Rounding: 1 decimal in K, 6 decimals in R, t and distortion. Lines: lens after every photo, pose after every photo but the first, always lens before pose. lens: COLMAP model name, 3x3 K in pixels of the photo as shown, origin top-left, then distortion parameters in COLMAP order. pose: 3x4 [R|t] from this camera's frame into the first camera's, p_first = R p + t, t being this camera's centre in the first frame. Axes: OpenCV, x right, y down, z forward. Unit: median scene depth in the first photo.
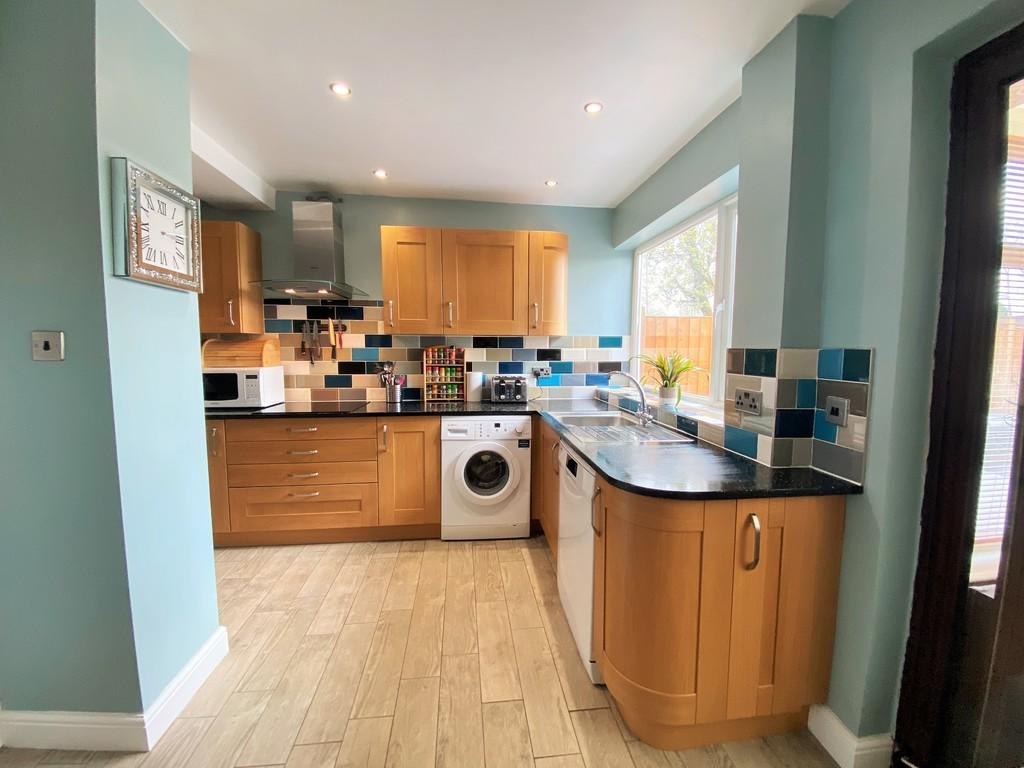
lens RADIAL K [[419.8, 0, 511.3], [0, 419.8, 385.7], [0, 0, 1]] dist [0.001163, 0.000010]
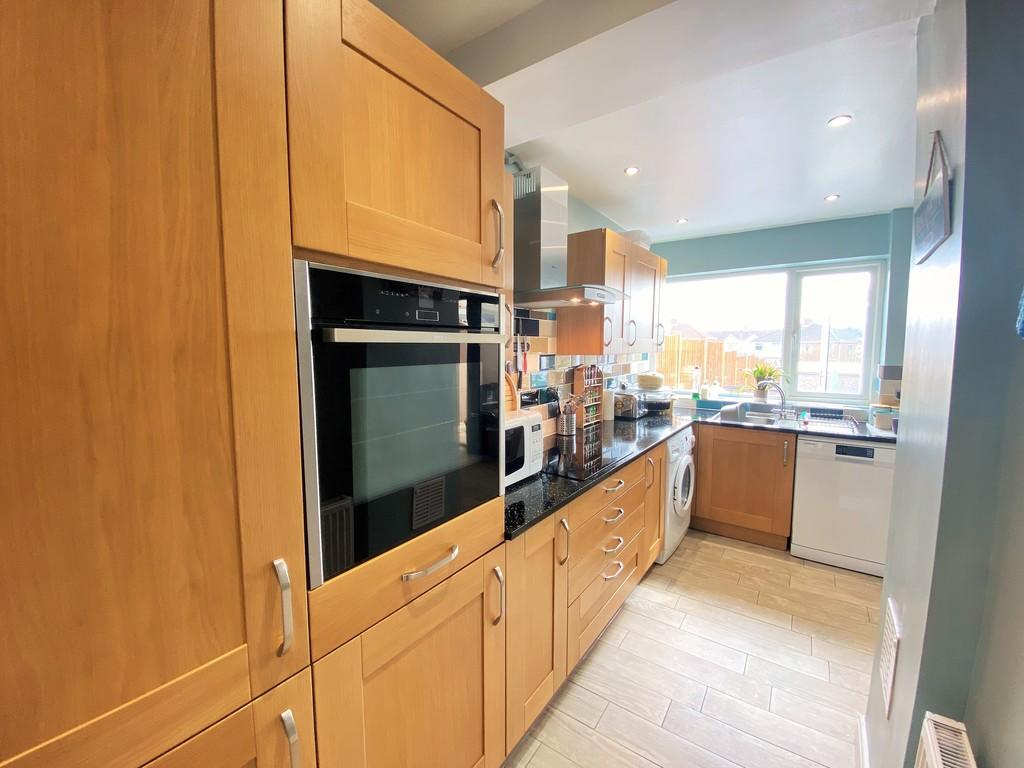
lens RADIAL K [[419.8, 0, 512.0], [0, 419.8, 380.3], [0, 0, 1]] dist [0.001163, 0.000010]
pose [[0.671942, -0.066264, 0.737633, -1.127211], [0.070486, 0.997190, 0.025372, -0.114487], [-0.737242, 0.034944, 0.674724, 0.594857]]
